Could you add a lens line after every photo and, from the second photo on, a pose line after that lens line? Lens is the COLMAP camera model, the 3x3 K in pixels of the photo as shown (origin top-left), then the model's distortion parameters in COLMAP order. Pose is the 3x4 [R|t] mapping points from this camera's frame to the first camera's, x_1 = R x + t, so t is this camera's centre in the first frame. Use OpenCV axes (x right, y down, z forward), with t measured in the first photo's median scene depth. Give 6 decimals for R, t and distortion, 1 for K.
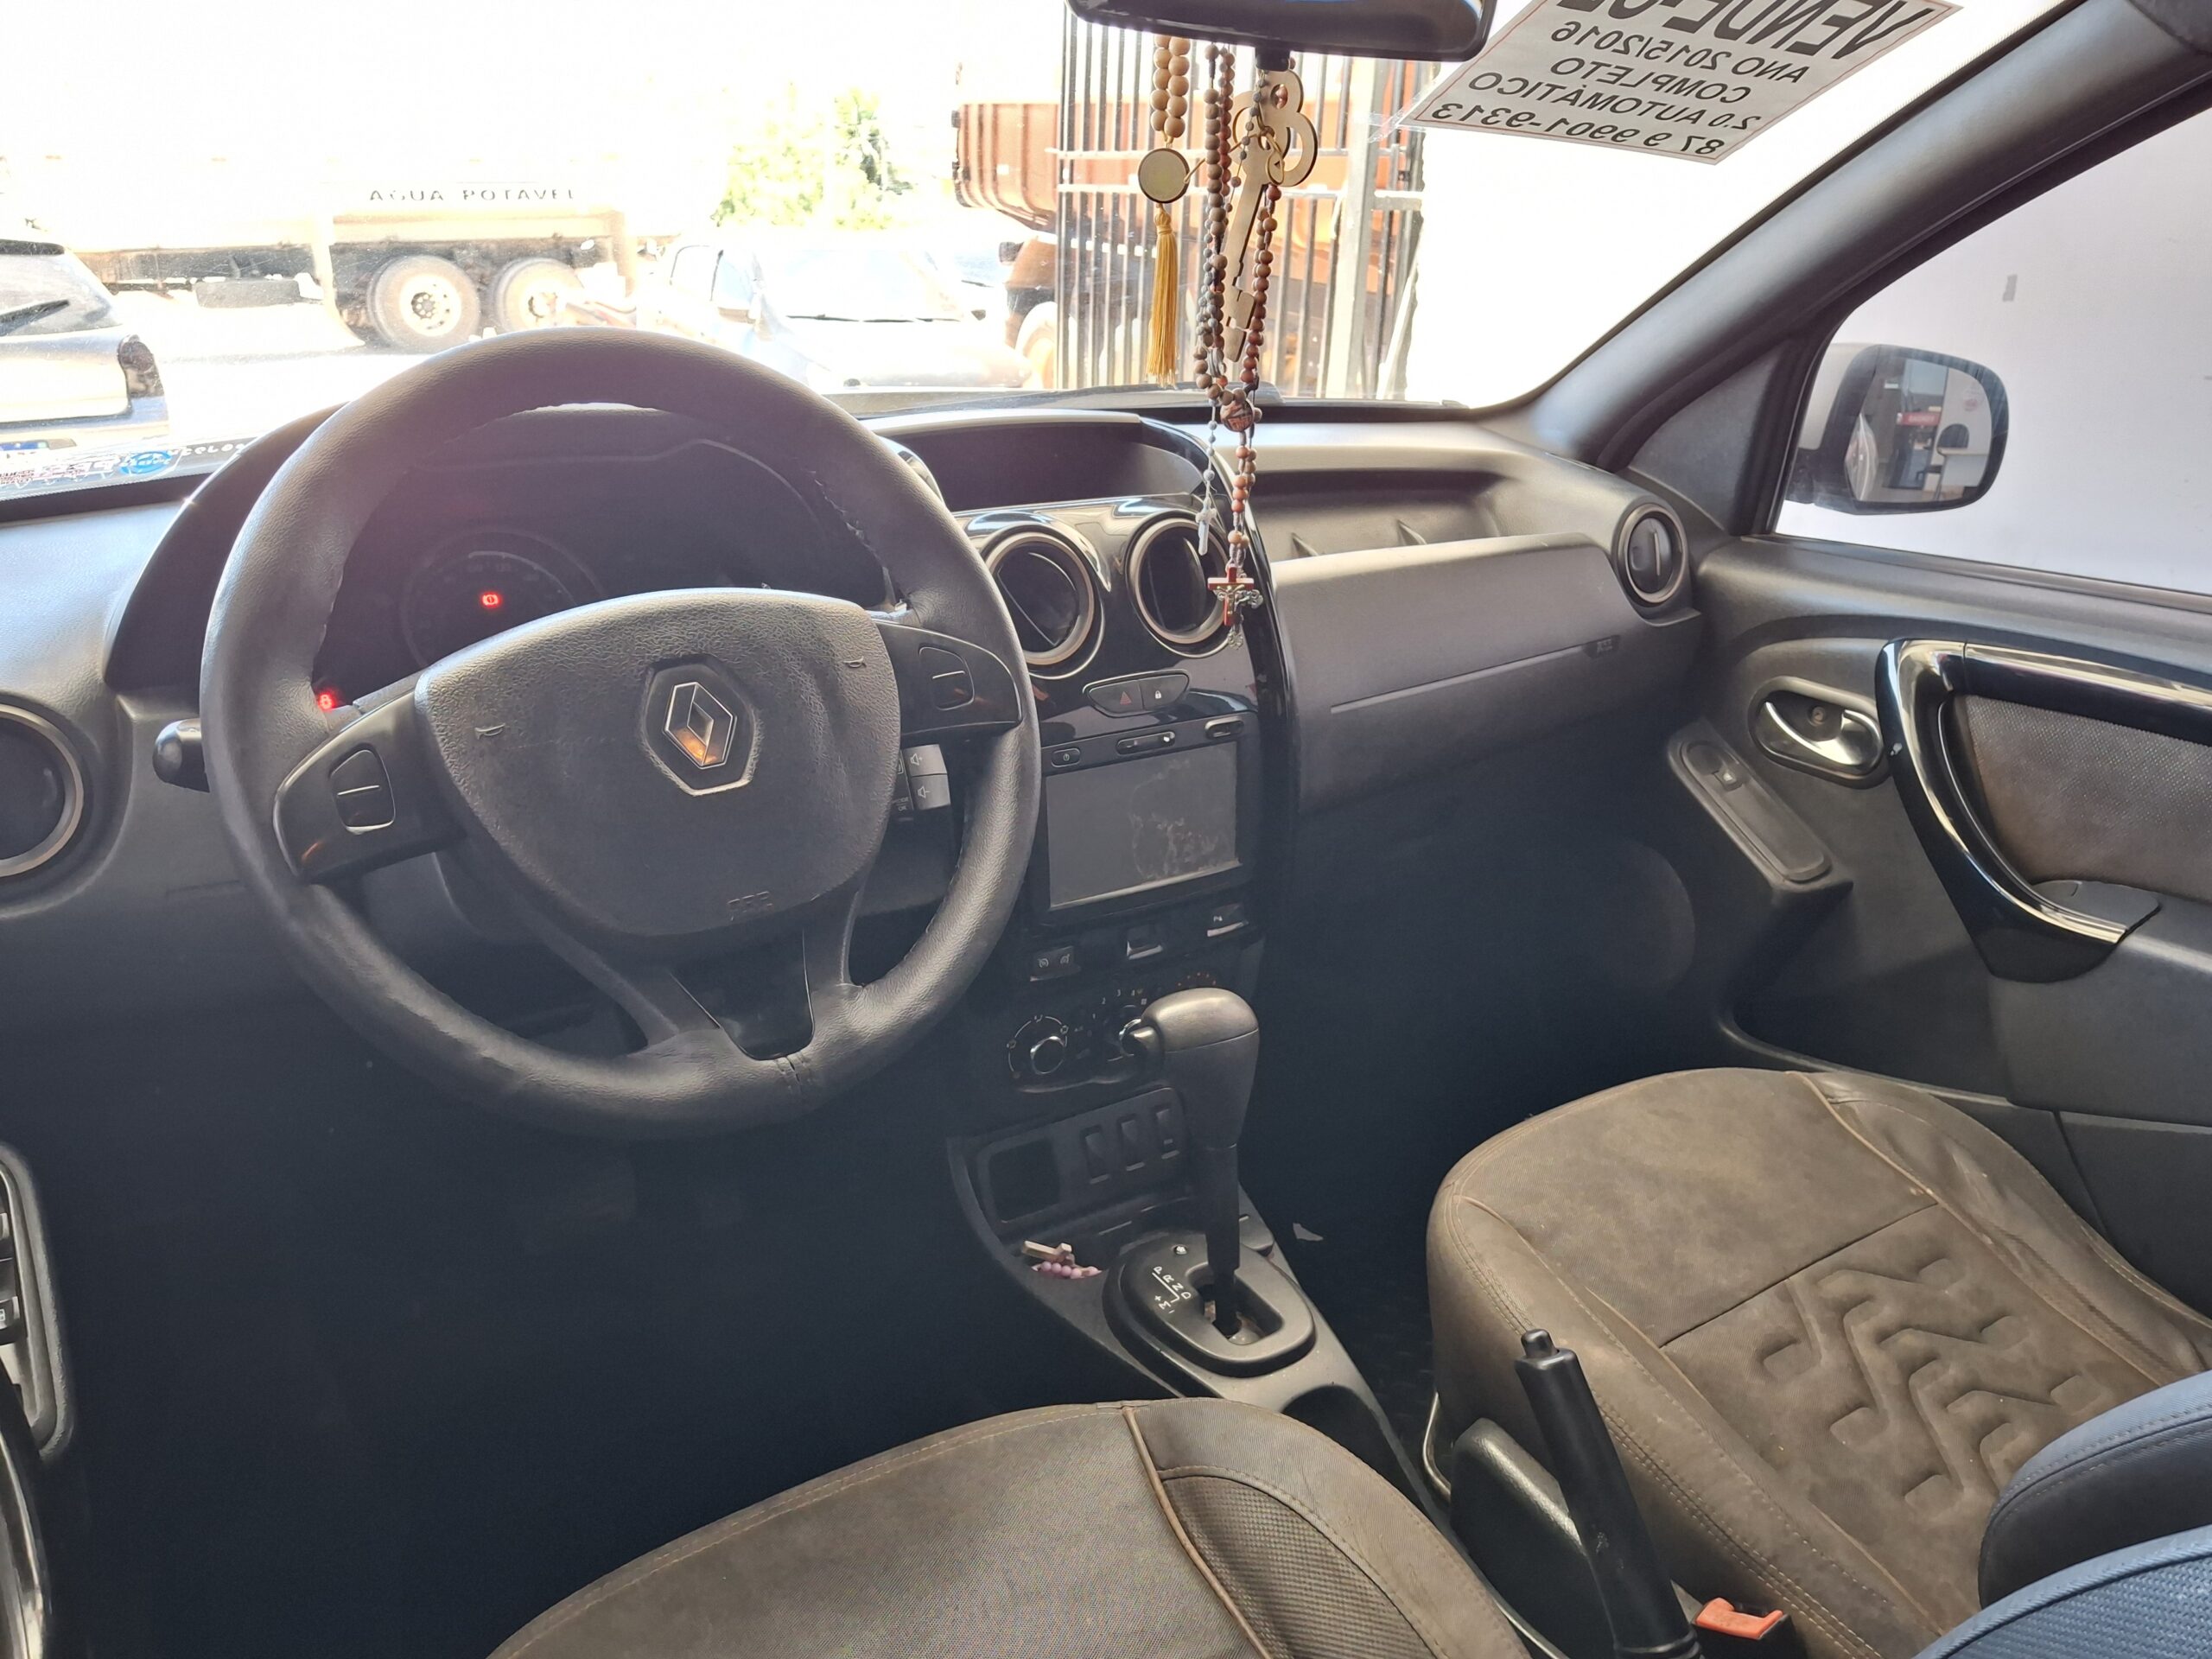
lens RADIAL K [[1623.3, 0, 1106.0], [0, 1623.3, 829.5], [0, 0, 1]] dist [0.058297, -0.128072]
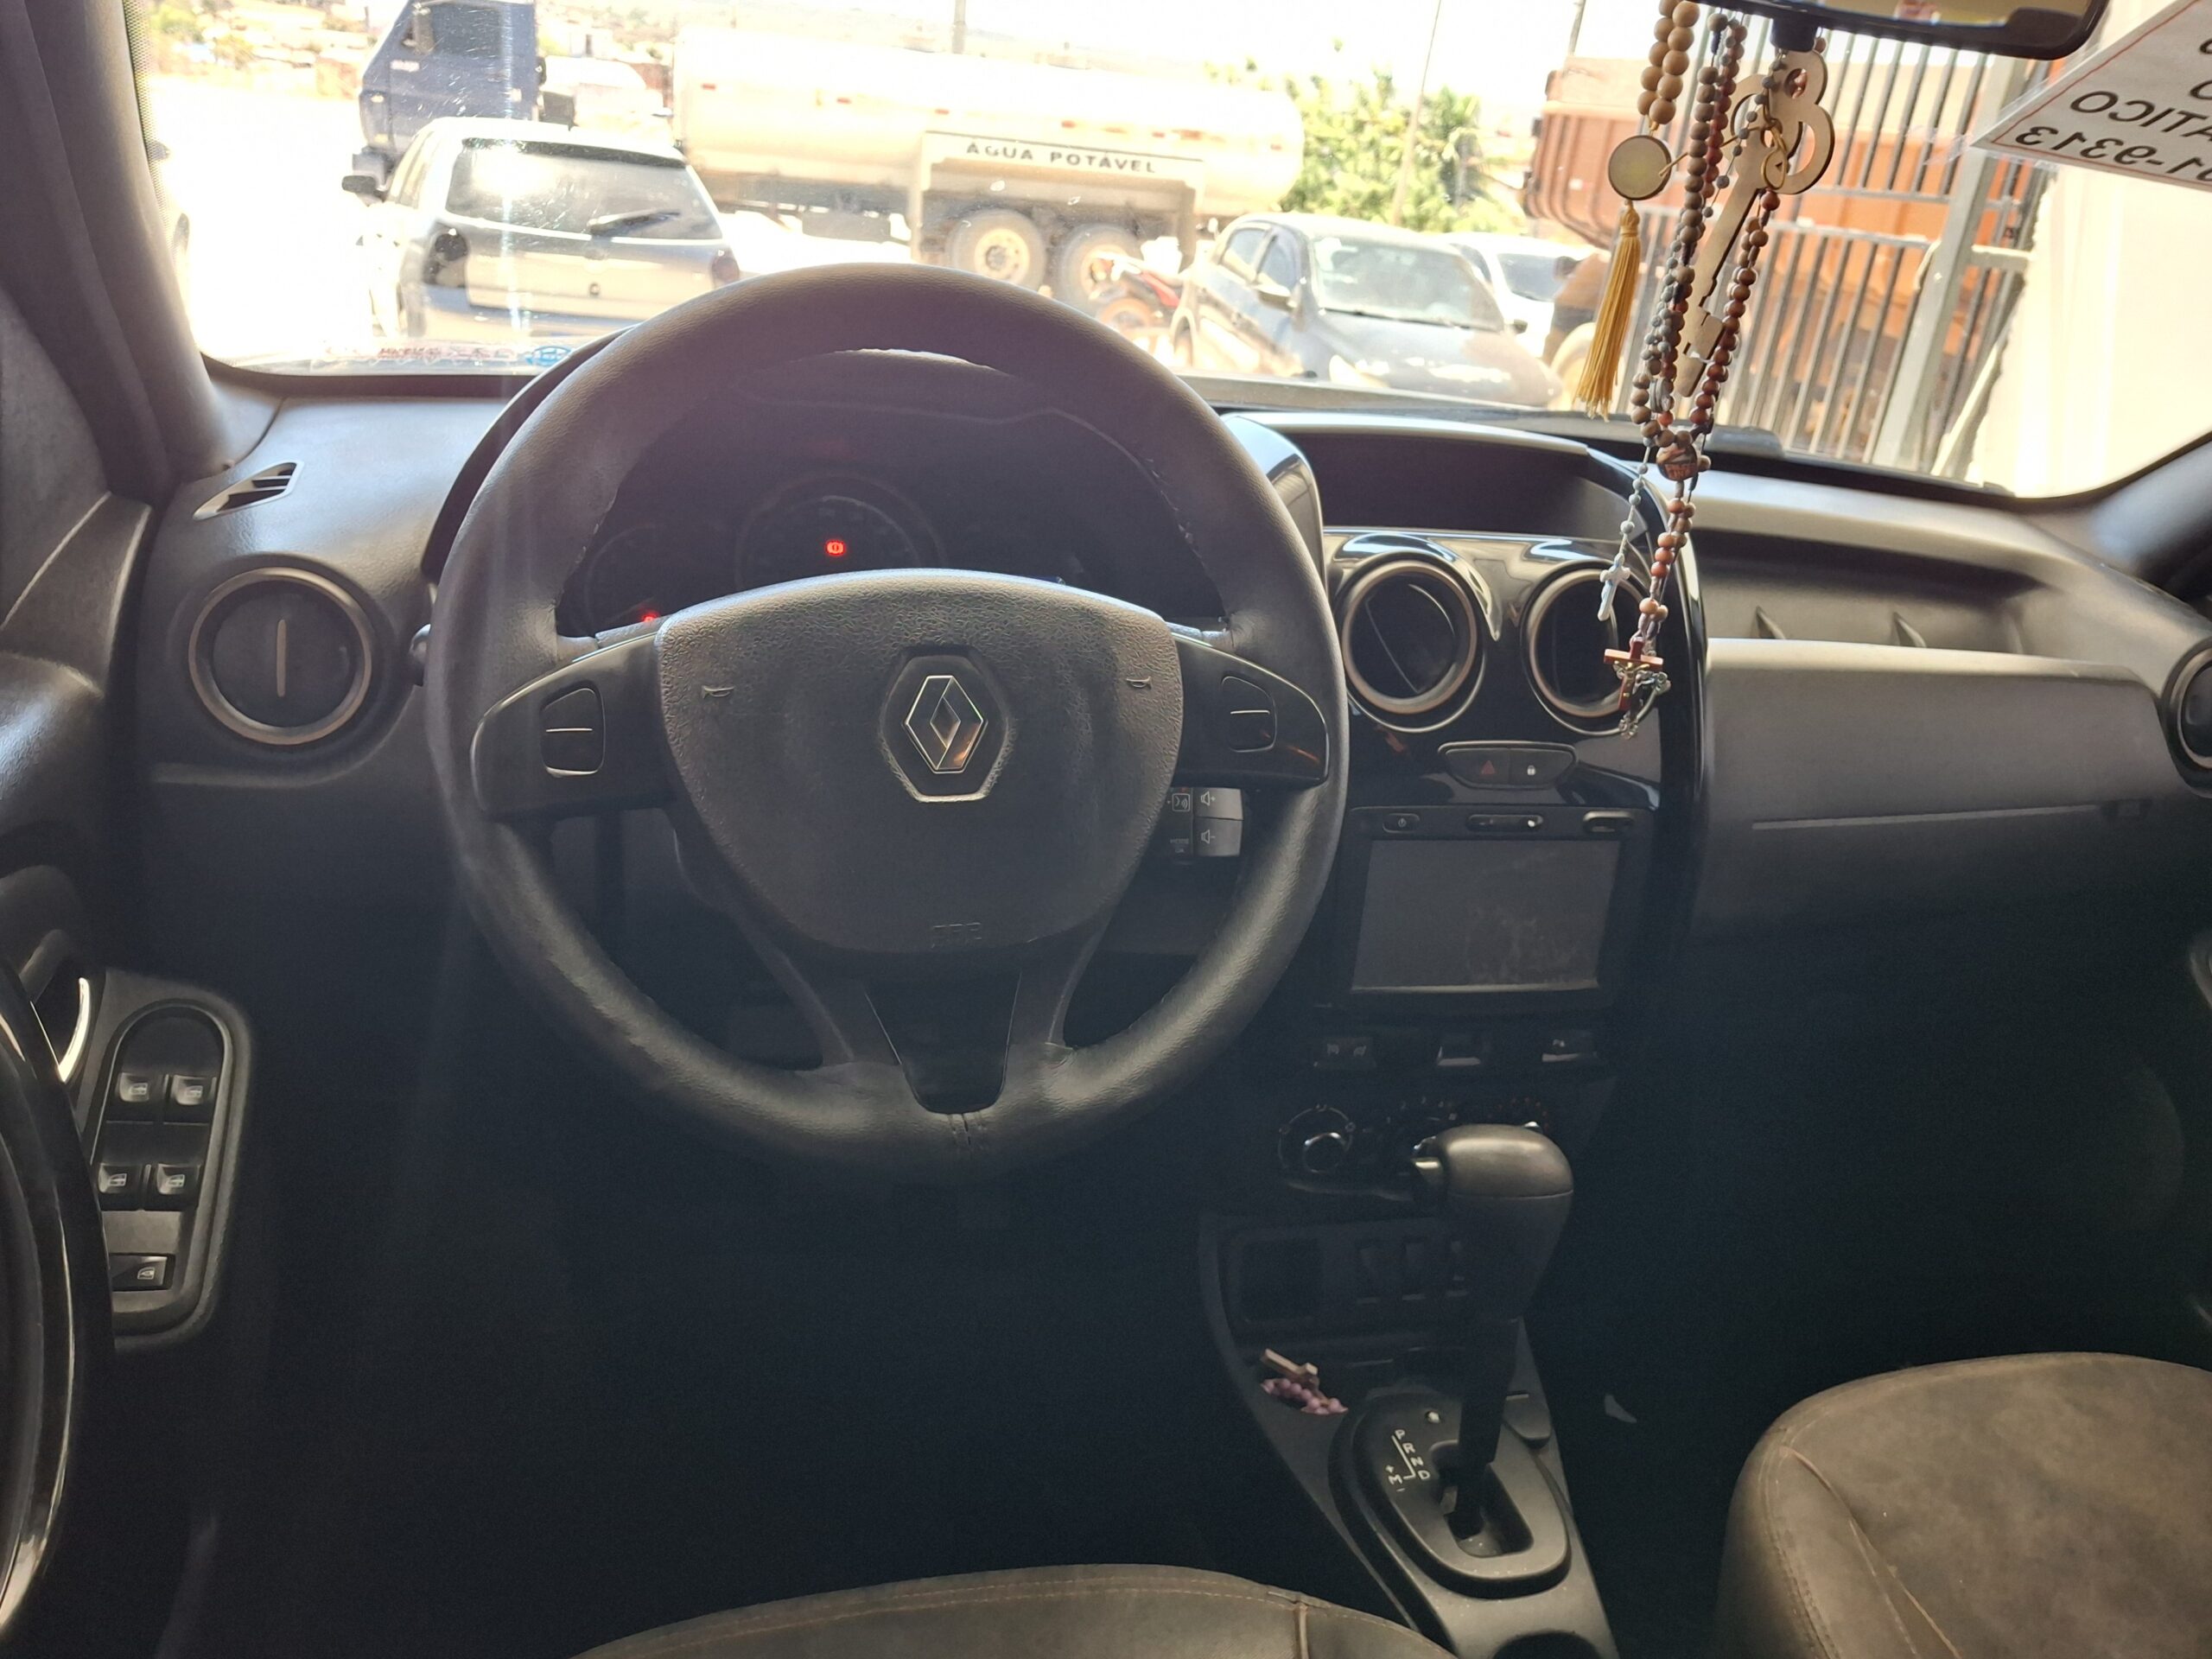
lens RADIAL K [[1657.4, 0, 1117.0], [0, 1657.4, 803.1], [0, 0, 1]] dist [-0.012911, -0.009953]
pose [[0.947614, 0.191460, -0.255677, 0.051992], [-0.195692, 0.980624, 0.009035, -0.033425], [0.252453, 0.041472, 0.966720, 0.115435]]
